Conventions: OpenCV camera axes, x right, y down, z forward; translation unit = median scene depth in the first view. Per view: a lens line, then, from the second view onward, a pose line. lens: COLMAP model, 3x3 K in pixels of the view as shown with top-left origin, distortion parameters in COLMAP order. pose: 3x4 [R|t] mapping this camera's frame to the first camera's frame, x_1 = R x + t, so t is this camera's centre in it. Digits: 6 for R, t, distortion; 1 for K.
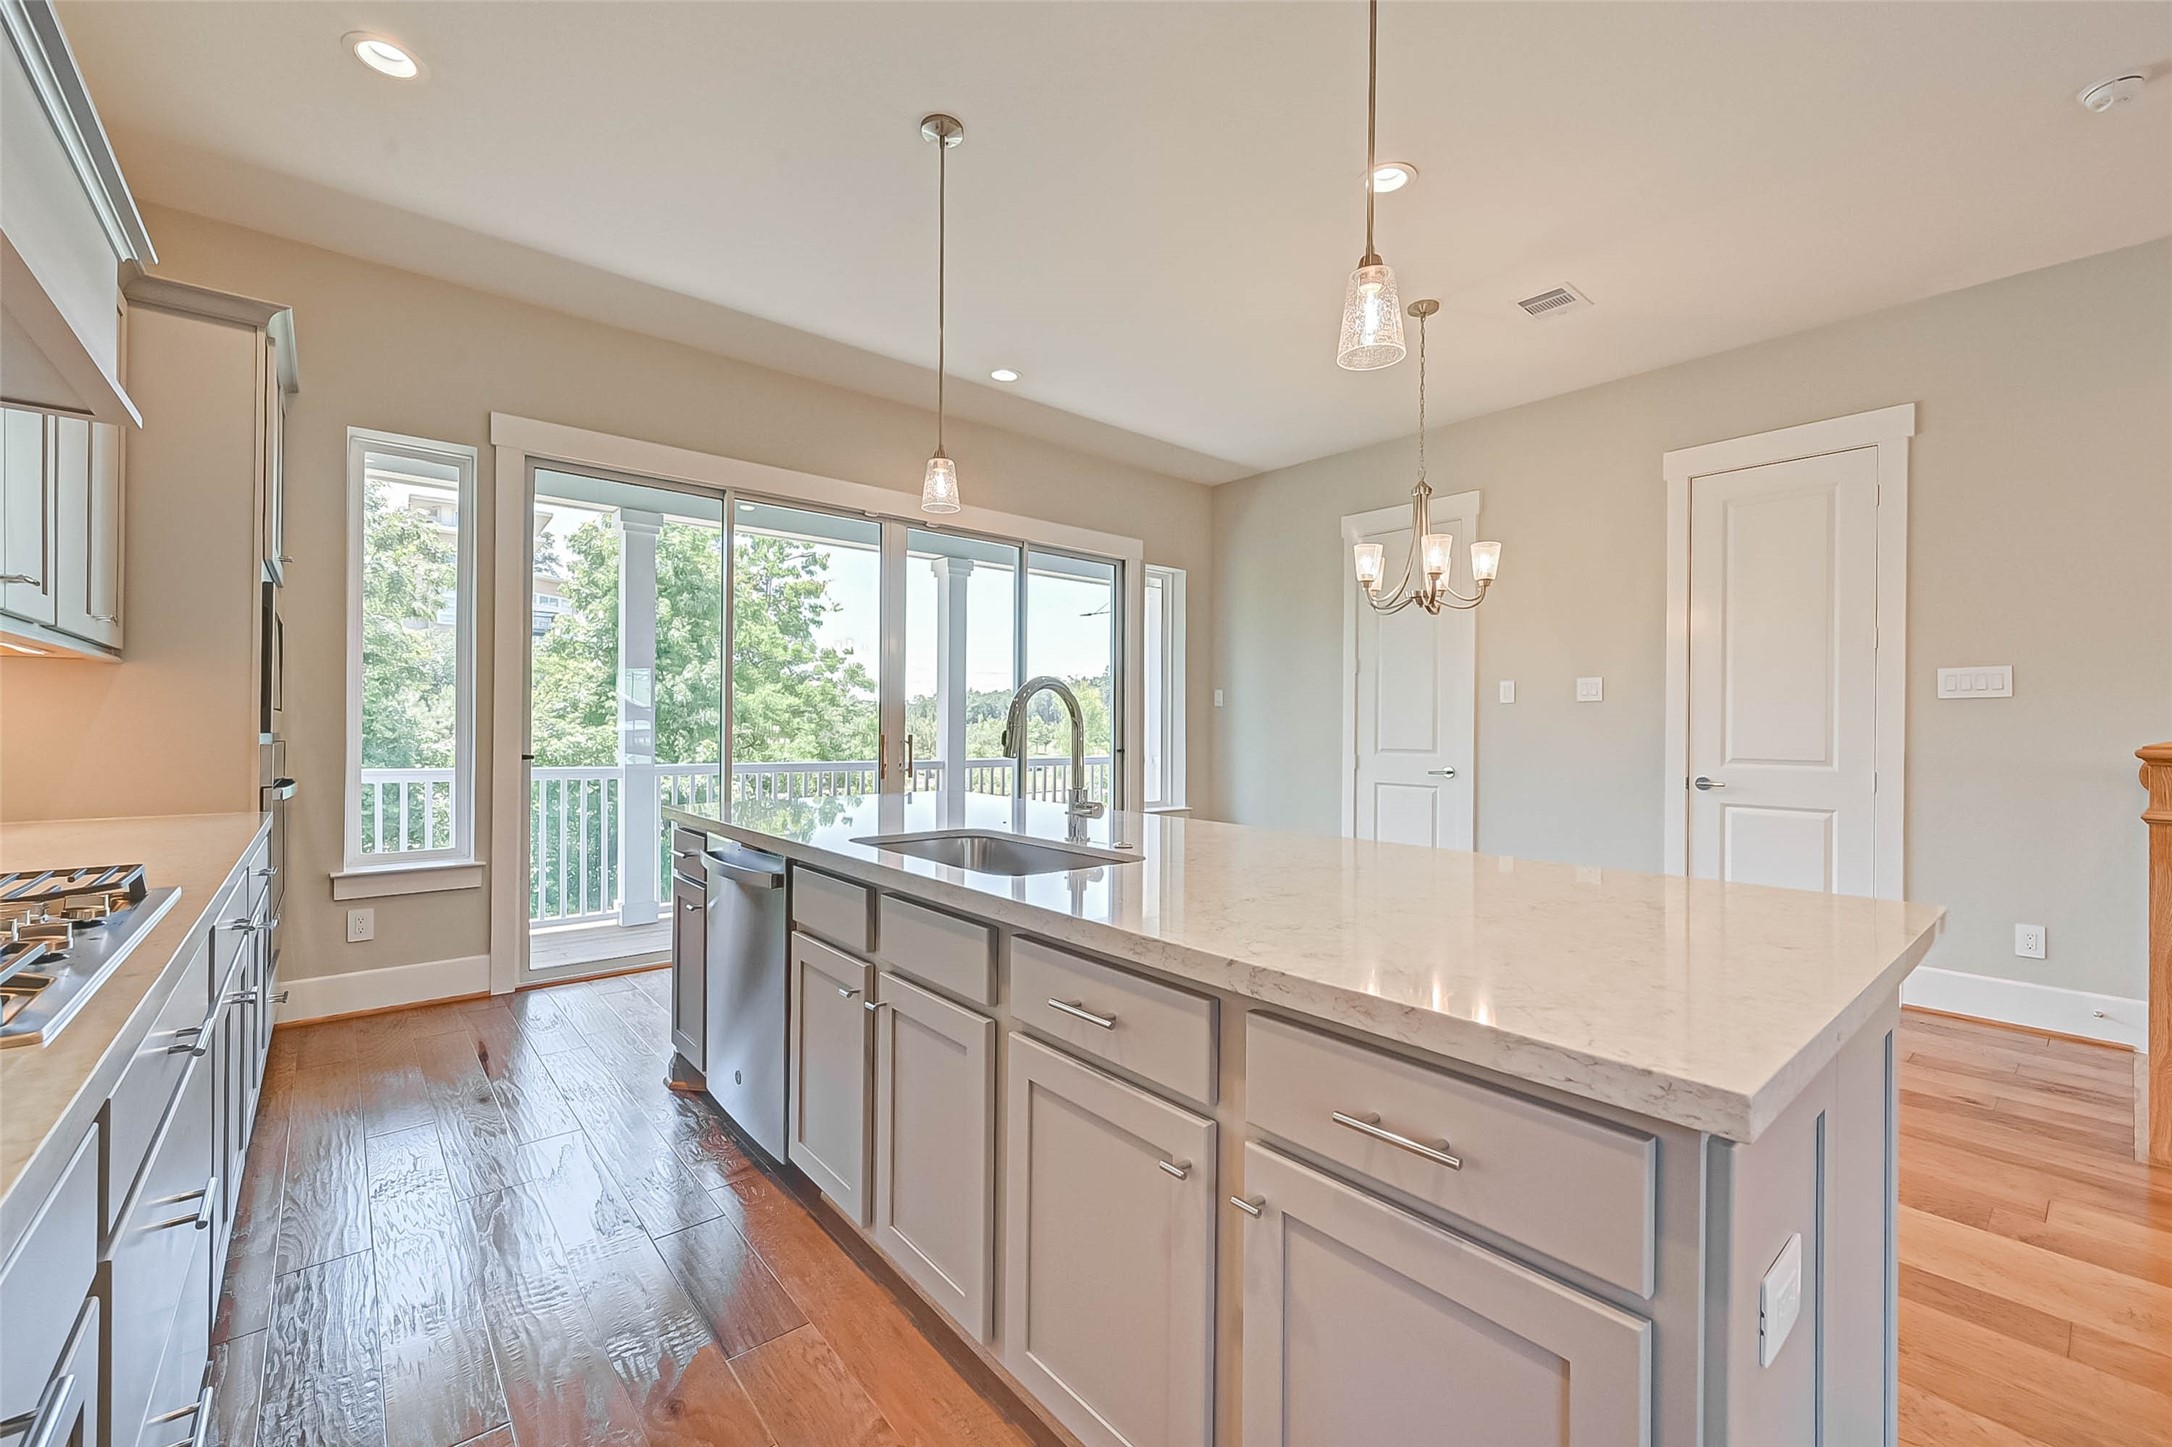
lens RADIAL K [[883.2, 0, 1098.4], [0, 883.2, 722.8], [0, 0, 1]] dist [-0.001590, -0.000022]
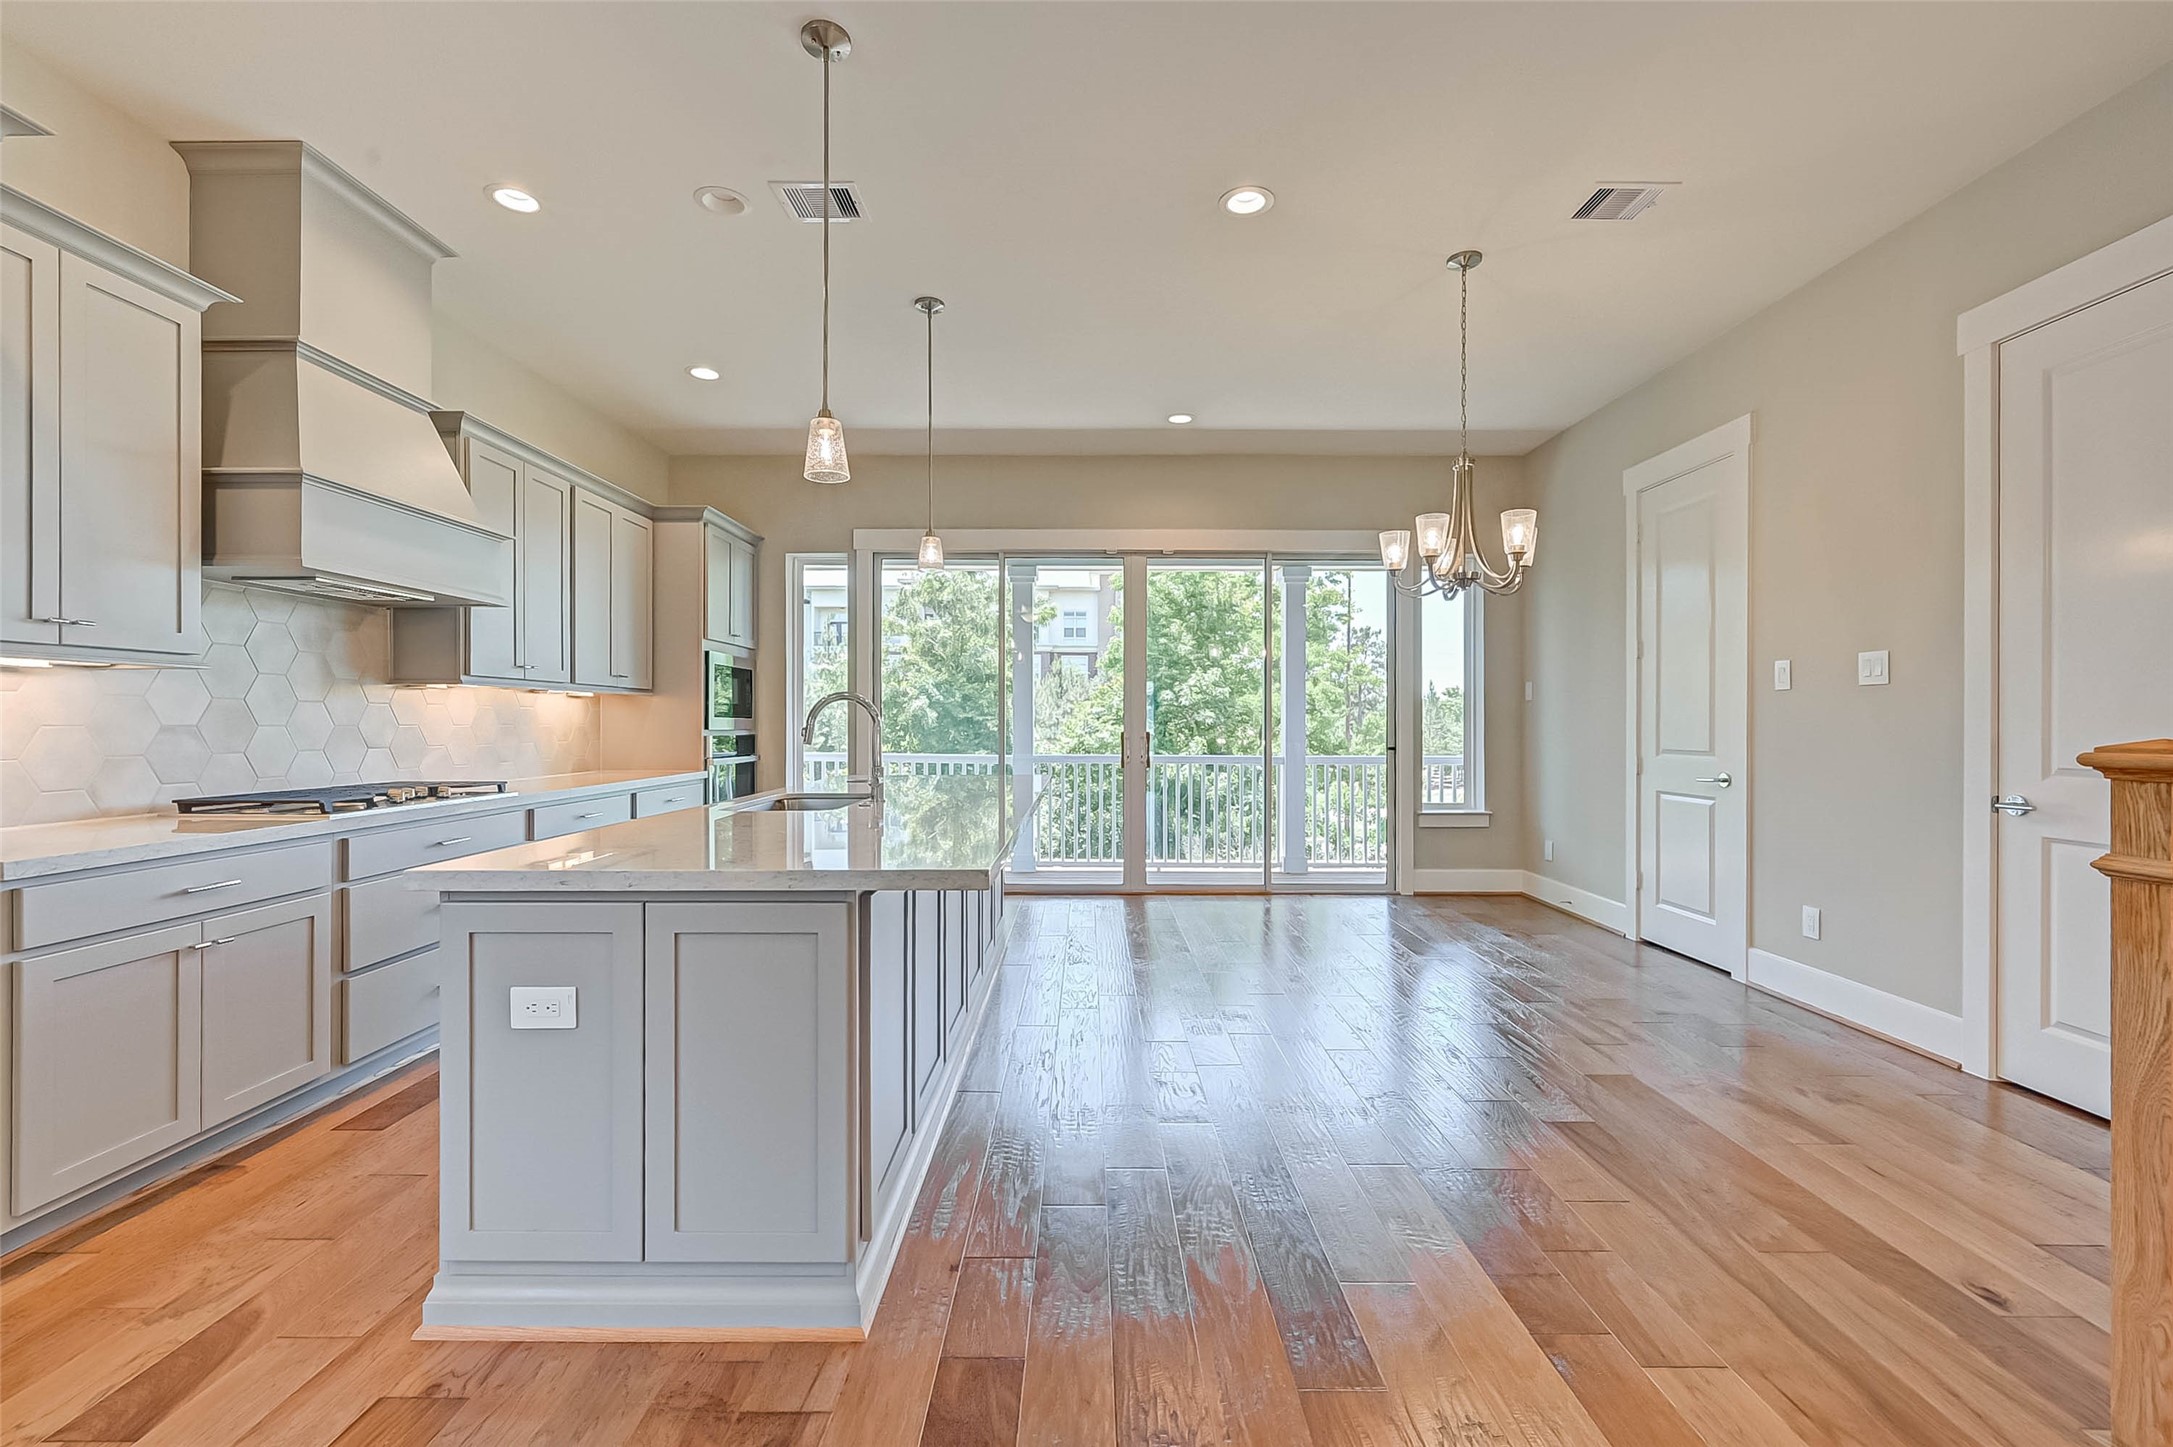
lens RADIAL K [[878.7, 0, 1086.5], [0, 878.7, 723.5], [0, 0, 1]] dist [-0.001801, -0.000059]
pose [[0.758752, -0.005284, -0.651358, 0.663124], [0.006531, 0.999979, -0.000505, 0.003889], [0.651347, -0.003871, 0.758770, 0.061188]]
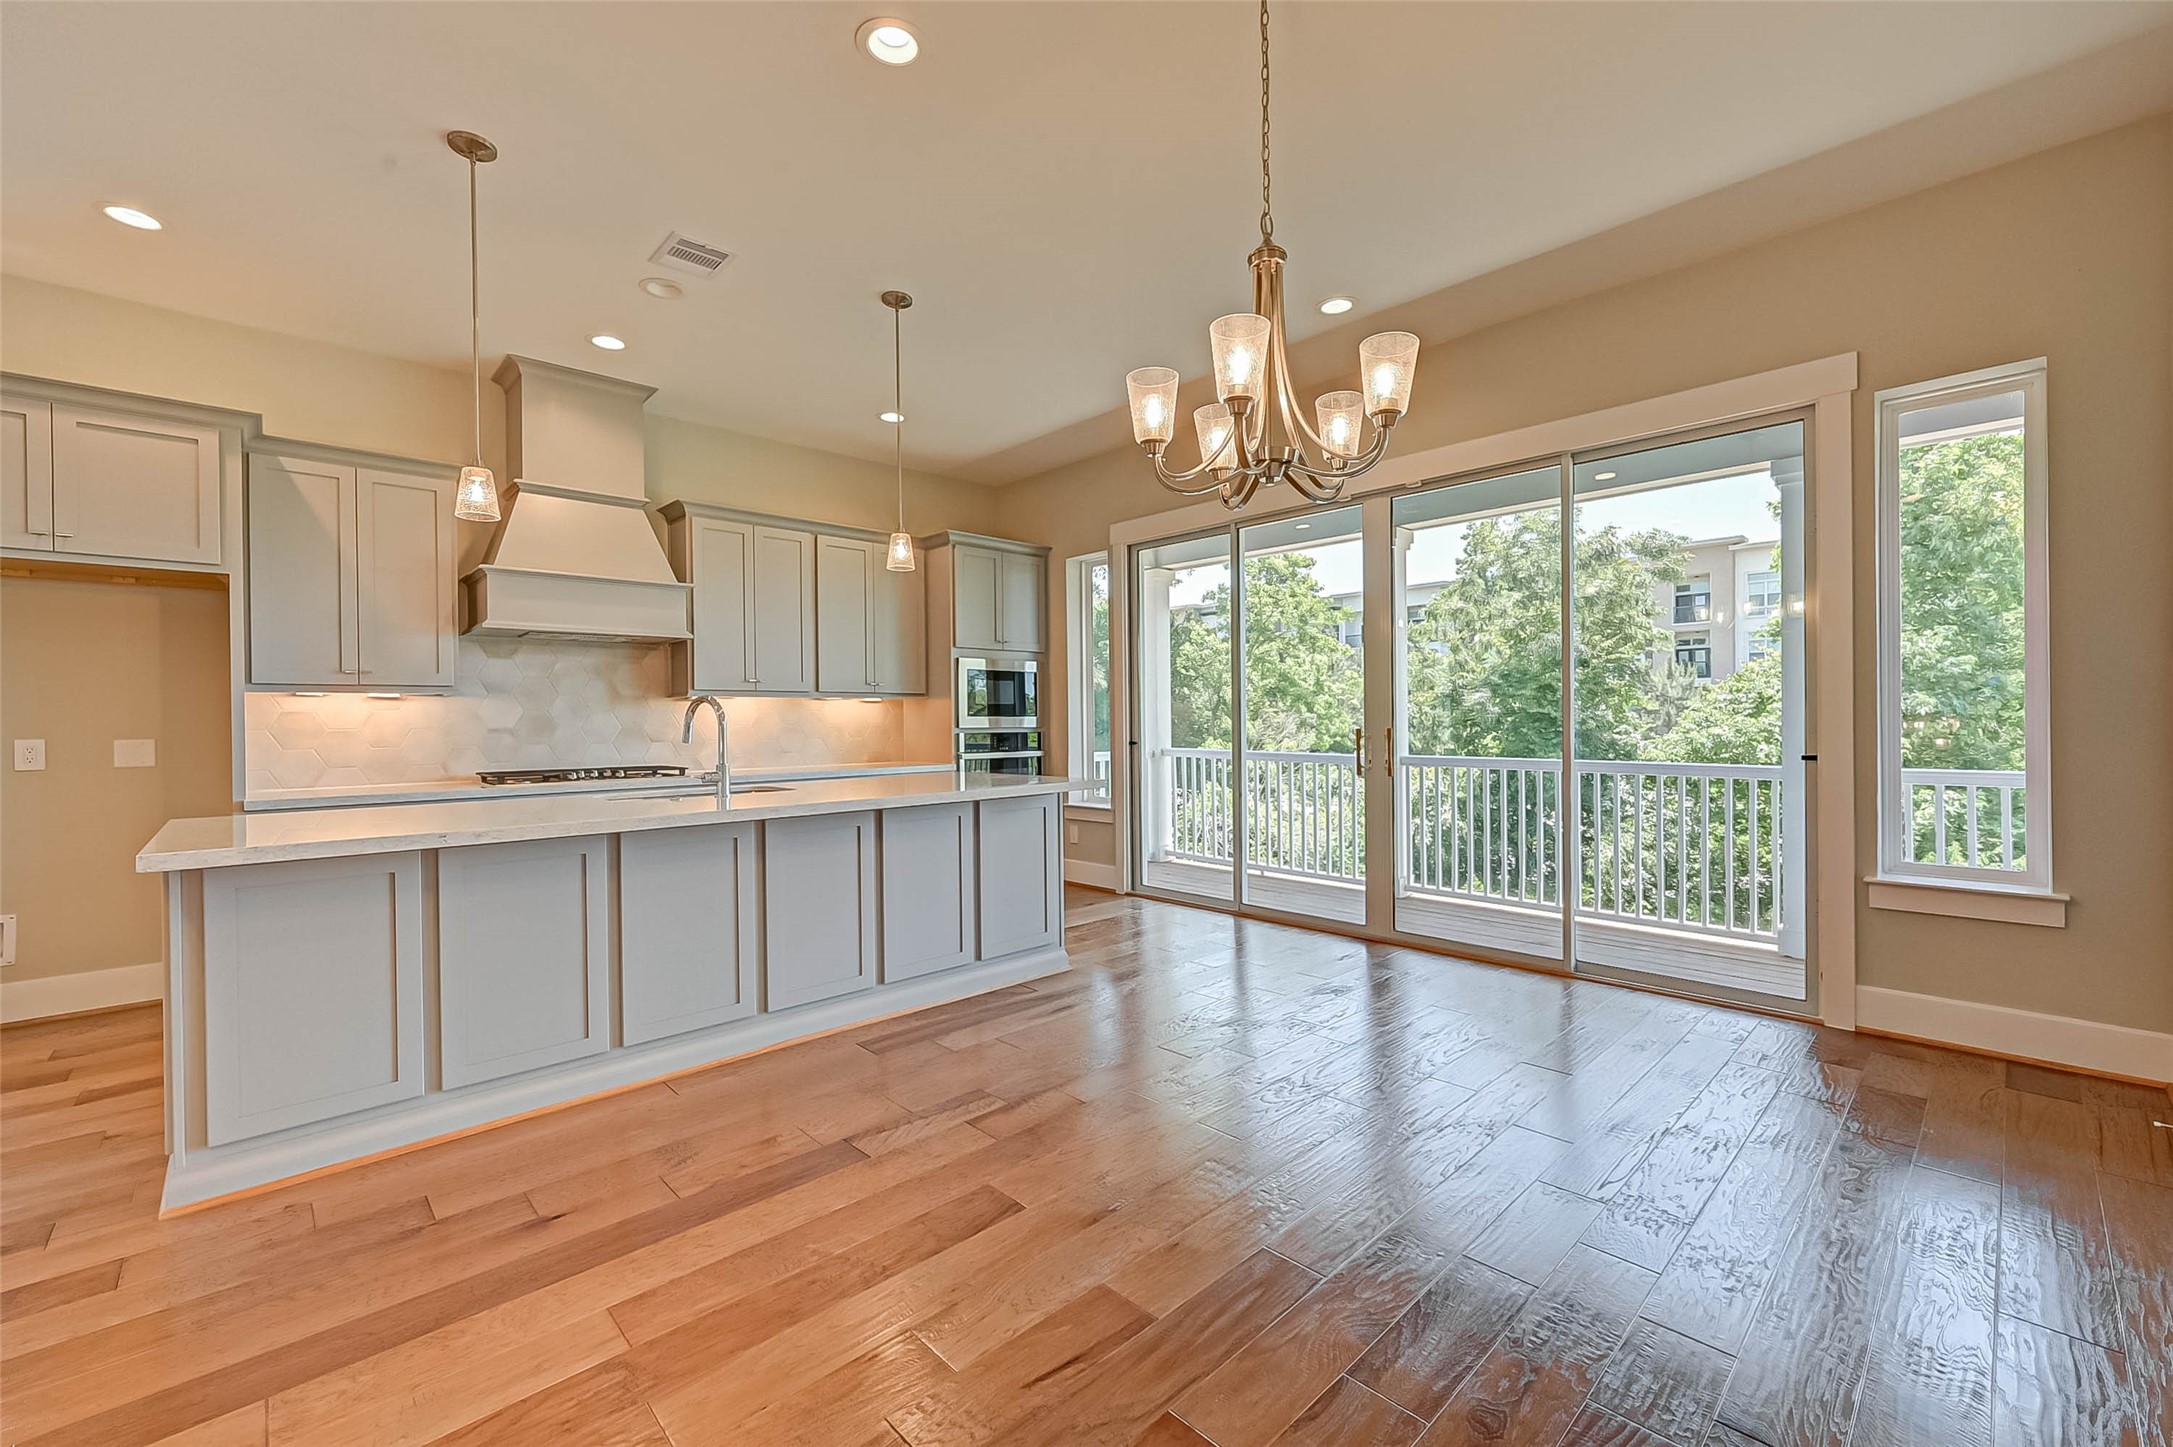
lens RADIAL K [[875.4, 0, 1105.1], [0, 875.4, 715.5], [0, 0, 1]] dist [-0.002505, -0.000251]
pose [[0.062988, -0.013131, -0.997928, 0.875456], [0.014211, 0.999824, -0.012259, 0.009757], [0.997913, -0.013410, 0.063163, 0.874135]]
